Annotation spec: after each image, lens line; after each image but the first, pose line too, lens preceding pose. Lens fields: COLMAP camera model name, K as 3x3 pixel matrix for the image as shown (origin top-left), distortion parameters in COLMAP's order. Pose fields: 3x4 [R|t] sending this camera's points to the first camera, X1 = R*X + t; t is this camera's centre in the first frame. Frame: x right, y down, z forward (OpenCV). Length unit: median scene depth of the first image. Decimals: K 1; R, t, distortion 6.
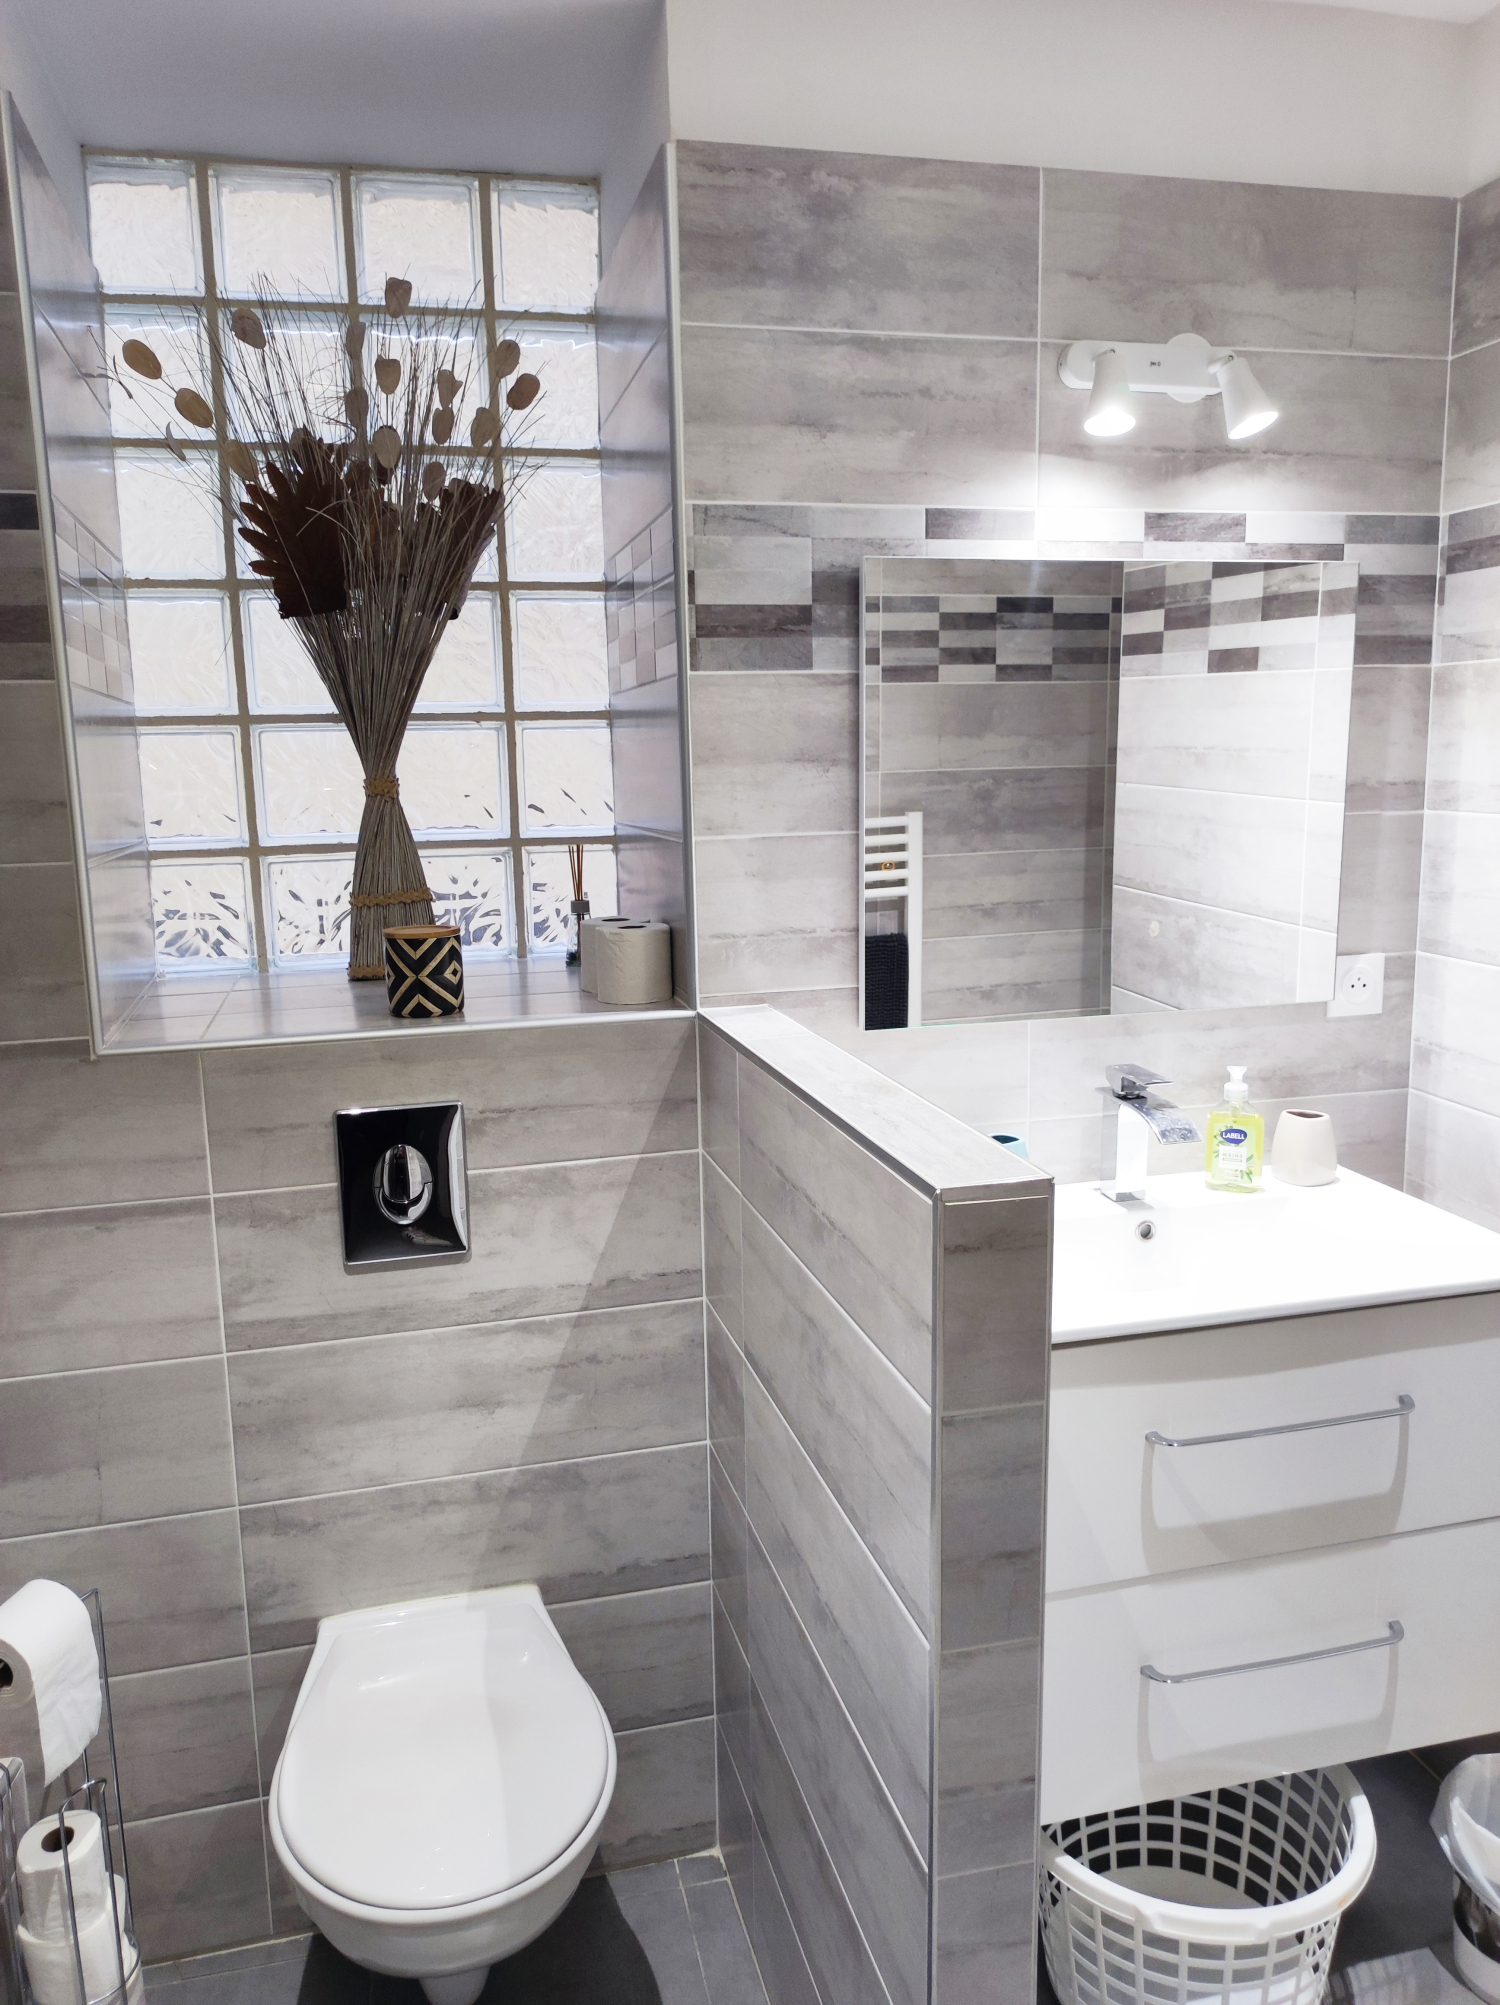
lens RADIAL K [[1473.0, 0, 750.0], [0, 1473.0, 1002.5], [0, 0, 1]] dist [0.017686, -0.011096]
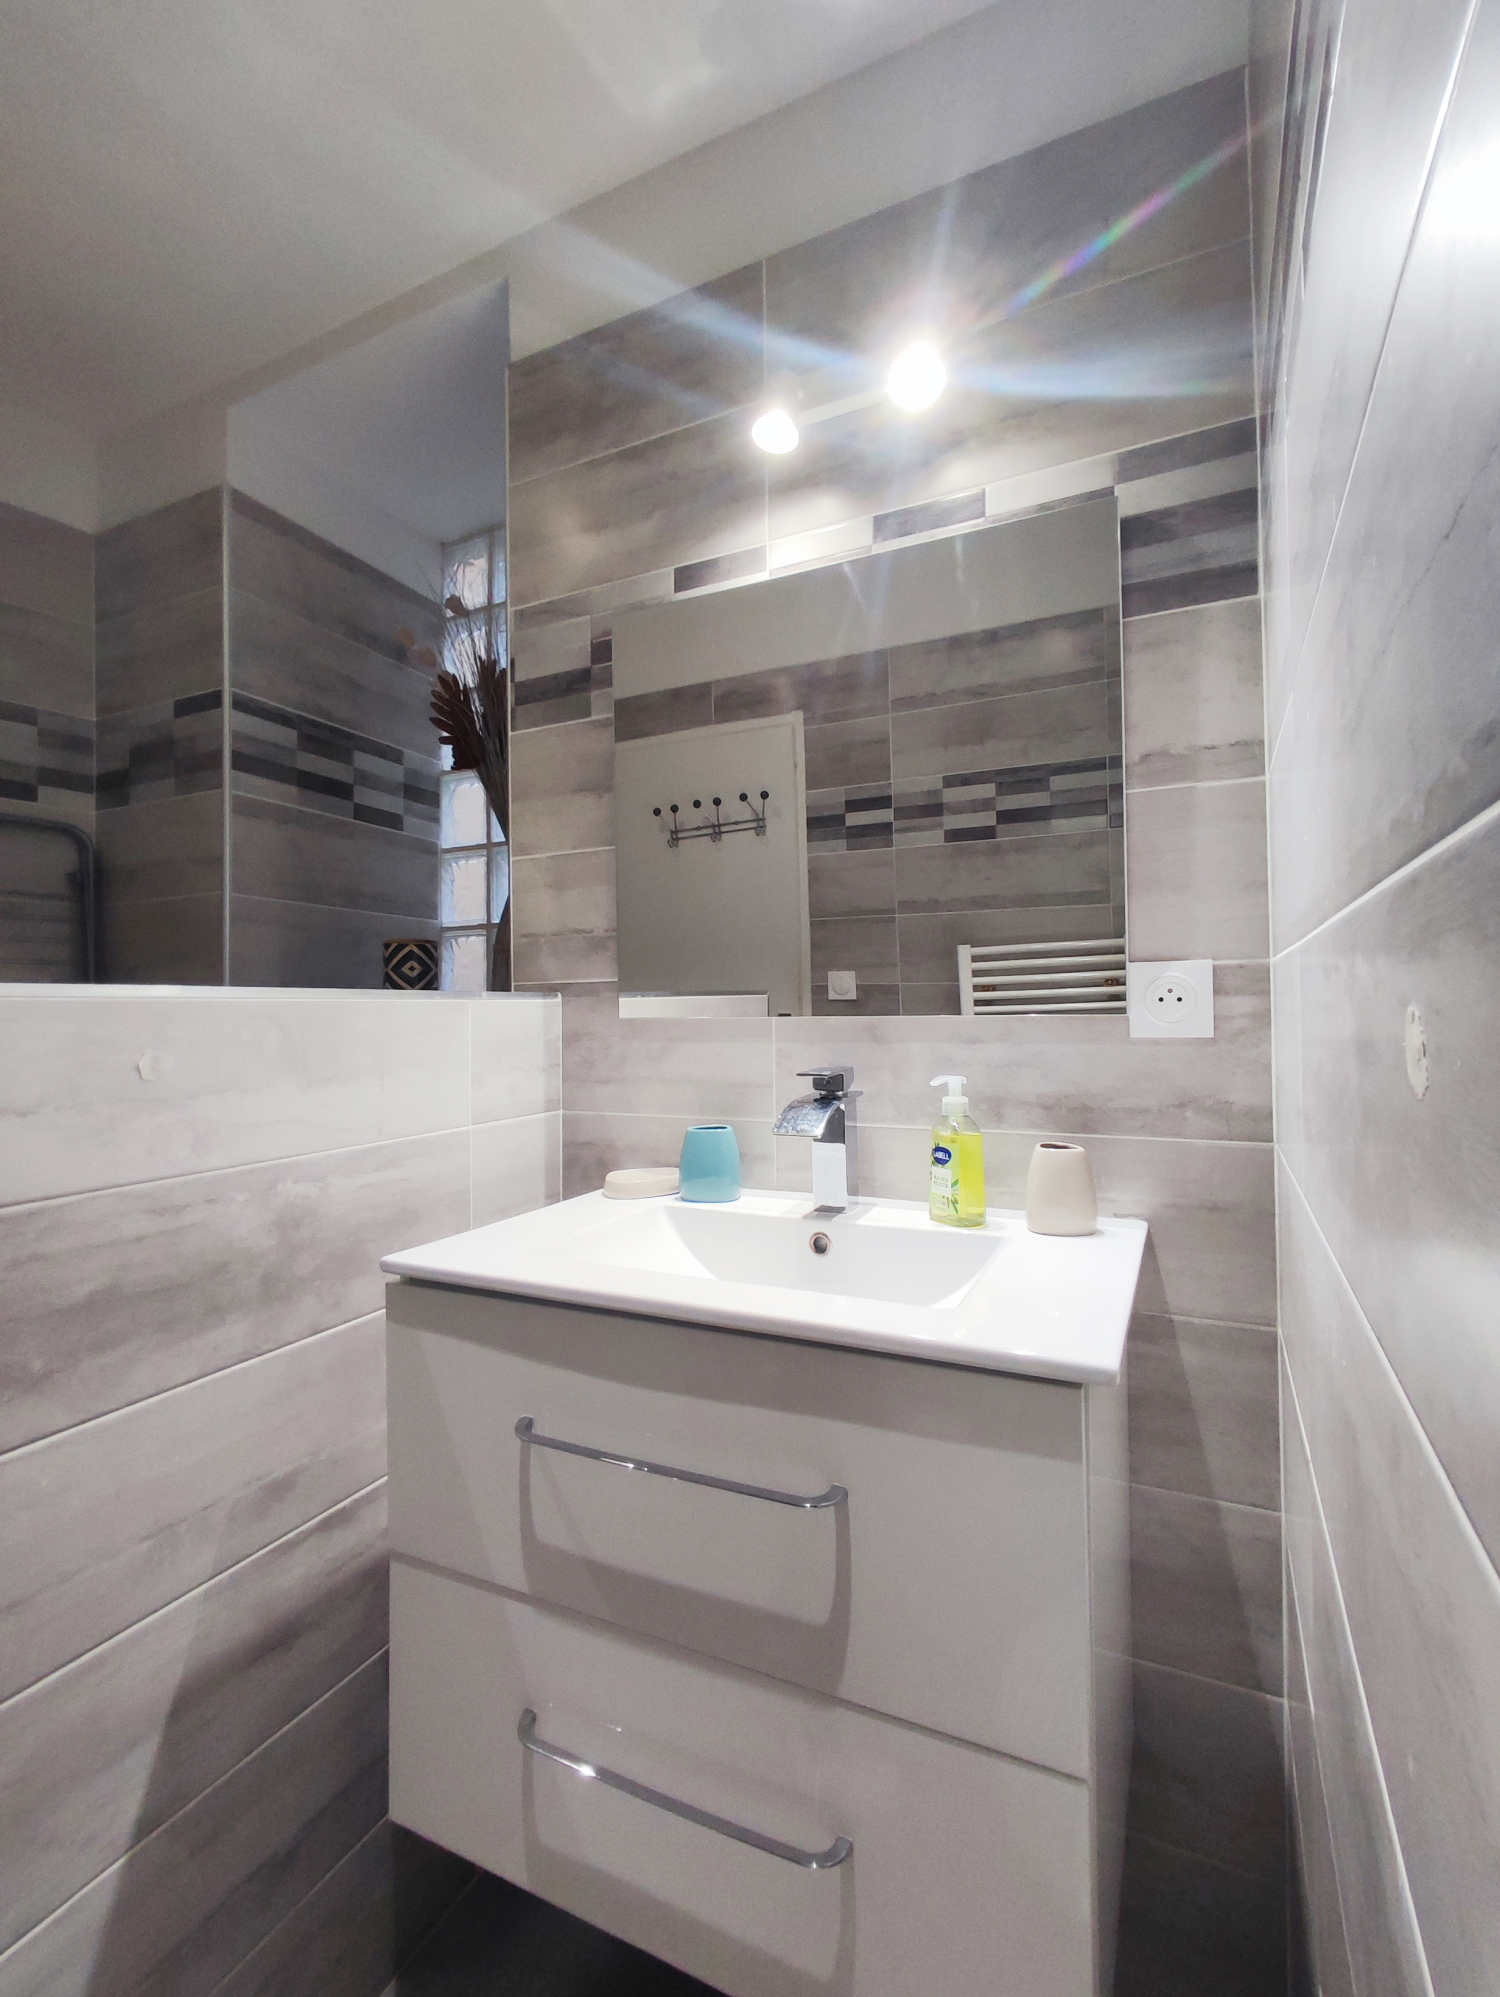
lens RADIAL K [[924.3, 0, 750.0], [0, 924.3, 998.5], [0, 0, 1]] dist [0.000143, -0.000114]
pose [[0.762762, 0.001212, -0.646678, 0.593066], [-0.112336, 0.985043, -0.130656, 0.083333], [0.636847, 0.172305, 0.751490, 0.507794]]
